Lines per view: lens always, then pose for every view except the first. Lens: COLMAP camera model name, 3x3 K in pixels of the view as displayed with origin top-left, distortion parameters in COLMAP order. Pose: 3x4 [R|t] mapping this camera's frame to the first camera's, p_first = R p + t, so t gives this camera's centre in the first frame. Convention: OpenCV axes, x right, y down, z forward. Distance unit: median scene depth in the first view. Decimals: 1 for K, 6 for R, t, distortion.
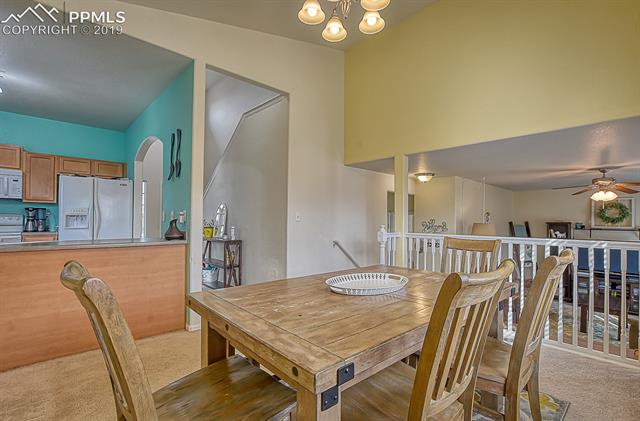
lens RADIAL K [[302.2, 0, 320.0], [0, 302.2, 210.5], [0, 0, 1]] dist [-0.002923, -0.000378]
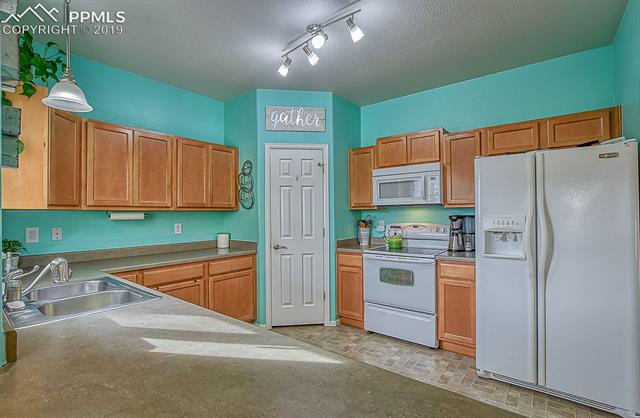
lens RADIAL K [[301.6, 0, 320.0], [0, 301.6, 209.0], [0, 0, 1]] dist [-0.002186, -0.000141]
pose [[0.168263, -0.025628, -0.985409, -0.346030], [0.038934, 0.999055, -0.019334, -0.022728], [0.984973, -0.035113, 0.169102, 0.588822]]
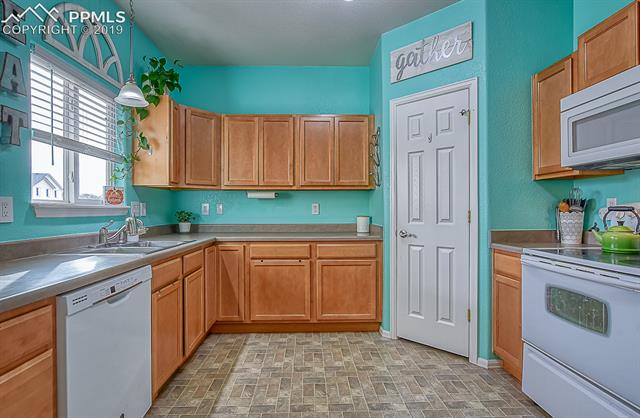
lens RADIAL K [[322.7, 0, 320.0], [0, 322.7, 209.0], [0, 0, 1]] dist [-0.000305, 0.000002]
pose [[-0.647431, -0.010669, -0.762050, -0.556001], [0.018839, 0.999372, -0.029996, 0.023863], [0.761891, -0.033776, -0.646824, 0.902744]]
